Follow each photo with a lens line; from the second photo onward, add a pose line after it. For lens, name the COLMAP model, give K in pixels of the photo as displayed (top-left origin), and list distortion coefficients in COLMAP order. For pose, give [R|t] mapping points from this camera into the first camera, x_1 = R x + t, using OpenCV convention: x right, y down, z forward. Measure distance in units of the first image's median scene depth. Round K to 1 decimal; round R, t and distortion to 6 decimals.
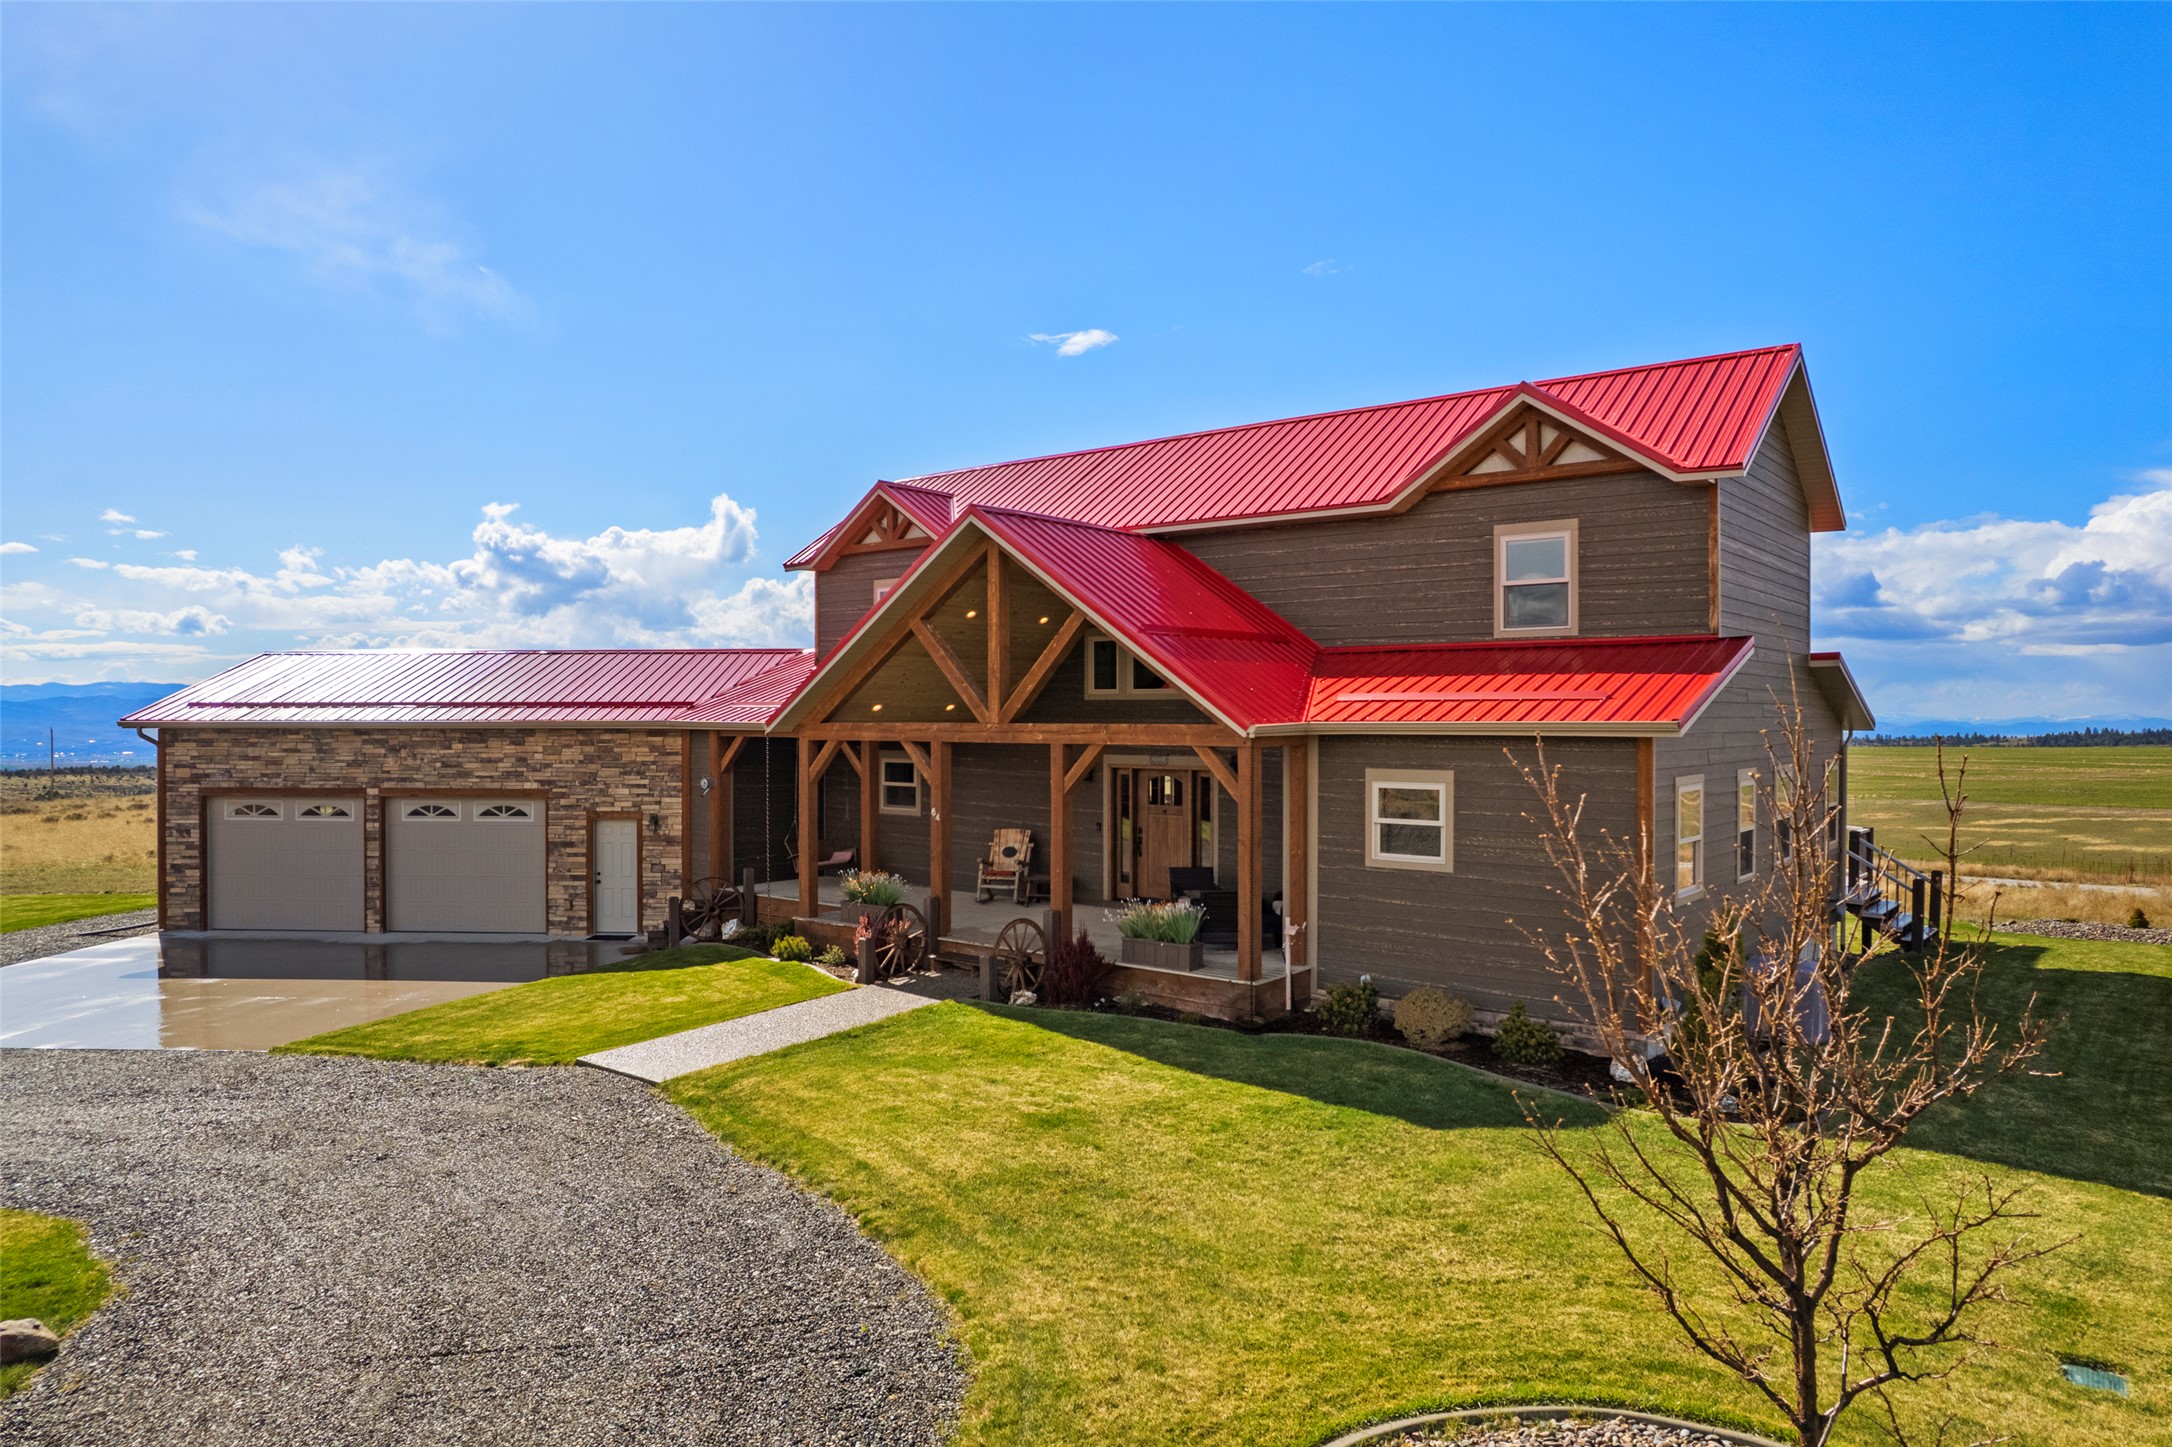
lens RADIAL K [[1385.1, 0, 1083.1], [0, 1385.1, 719.1], [0, 0, 1]] dist [-0.069075, 0.057116]
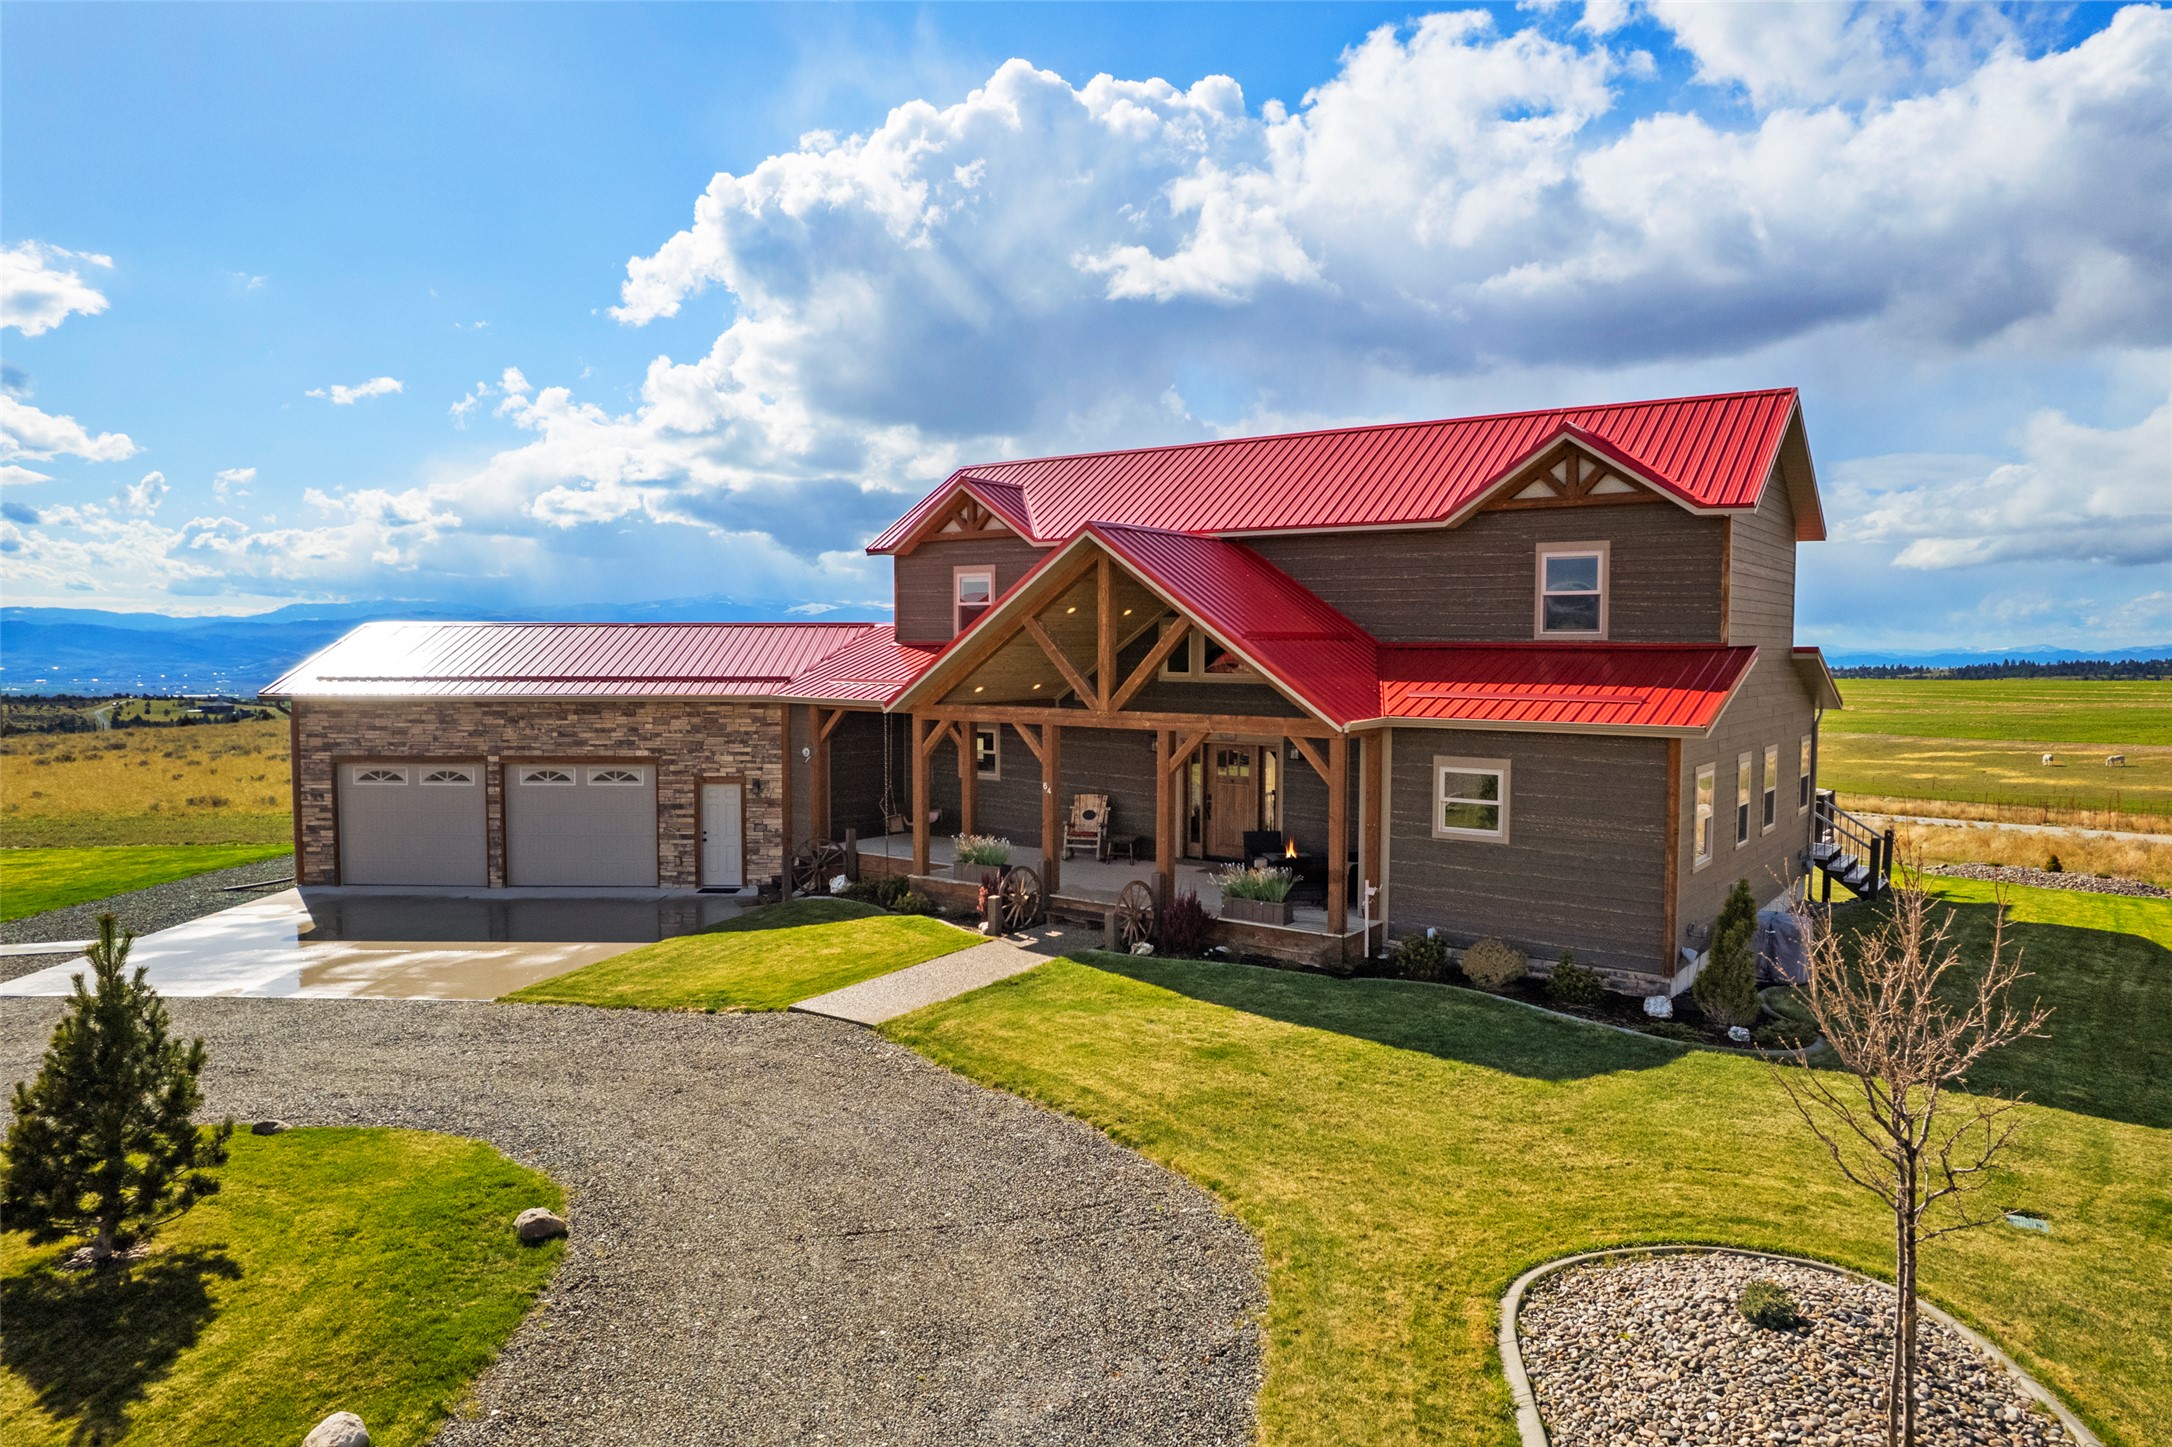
lens RADIAL K [[1385.1, 0, 1084.6], [0, 1385.1, 718.8], [0, 0, 1]] dist [-0.069075, 0.057116]
pose [[0.999126, 0.000528, 0.041807, -0.133589], [-0.002693, 0.998656, 0.051762, -0.051895], [-0.041723, -0.051829, 0.997784, -0.155652]]
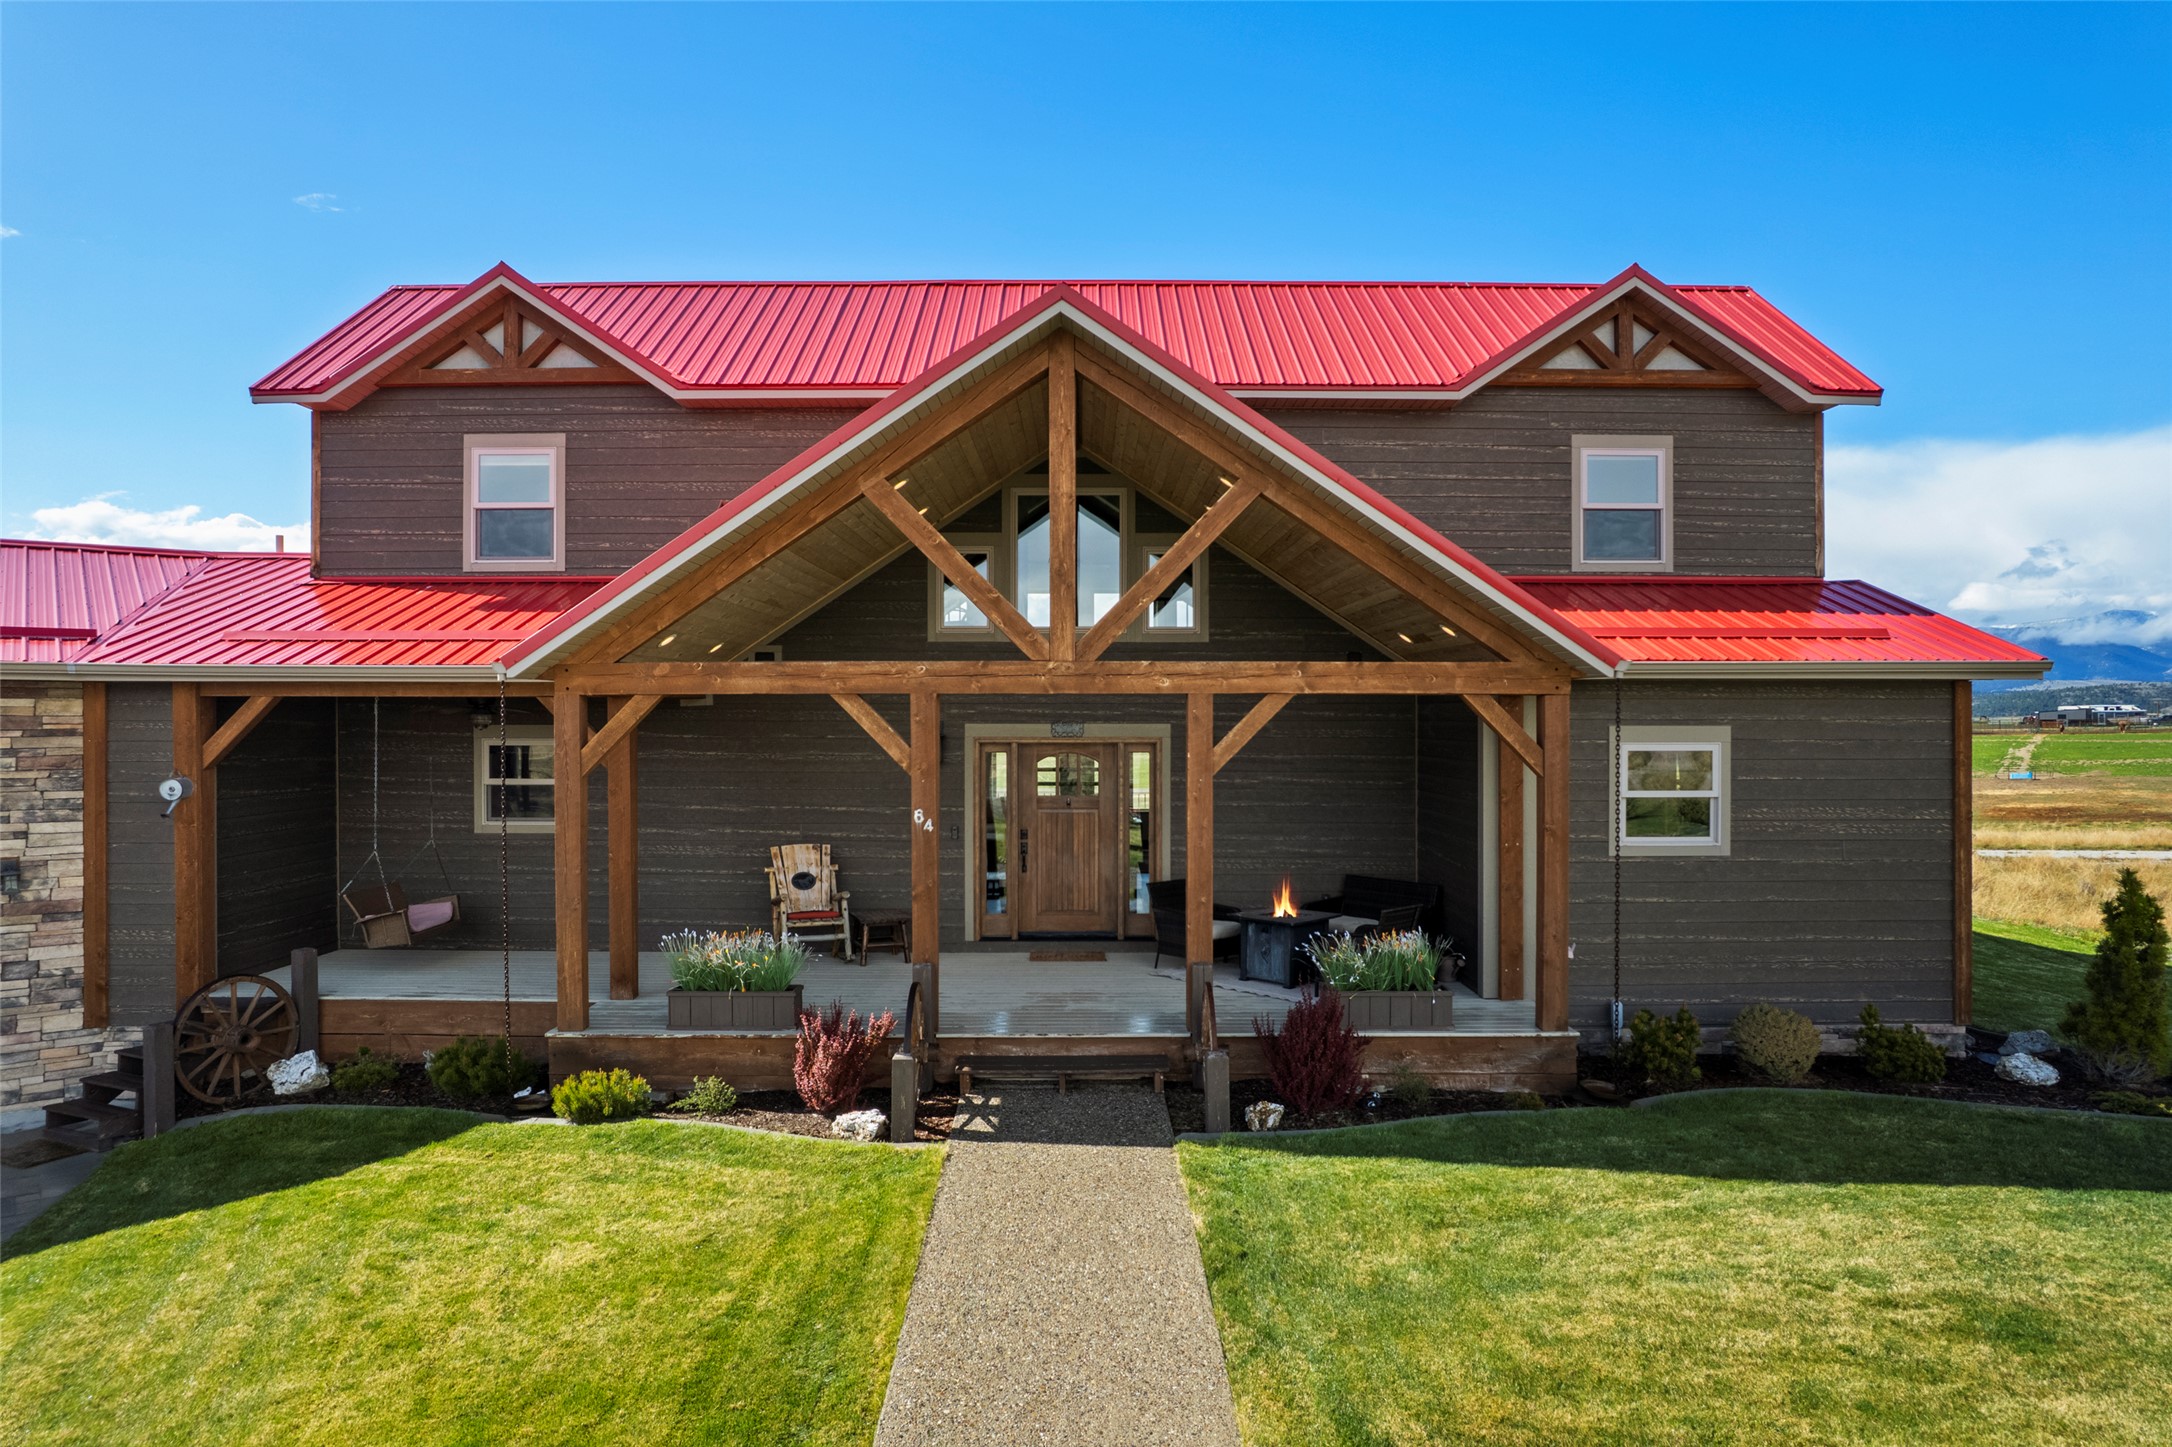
lens RADIAL K [[1385.1, 0, 1089.1], [0, 1385.1, 726.4], [0, 0, 1]] dist [-0.069075, 0.057116]
pose [[0.772908, -0.003927, 0.634506, -0.449481], [0.001702, 0.999990, 0.004116, 0.029982], [-0.634516, -0.002102, 0.772907, 0.554528]]
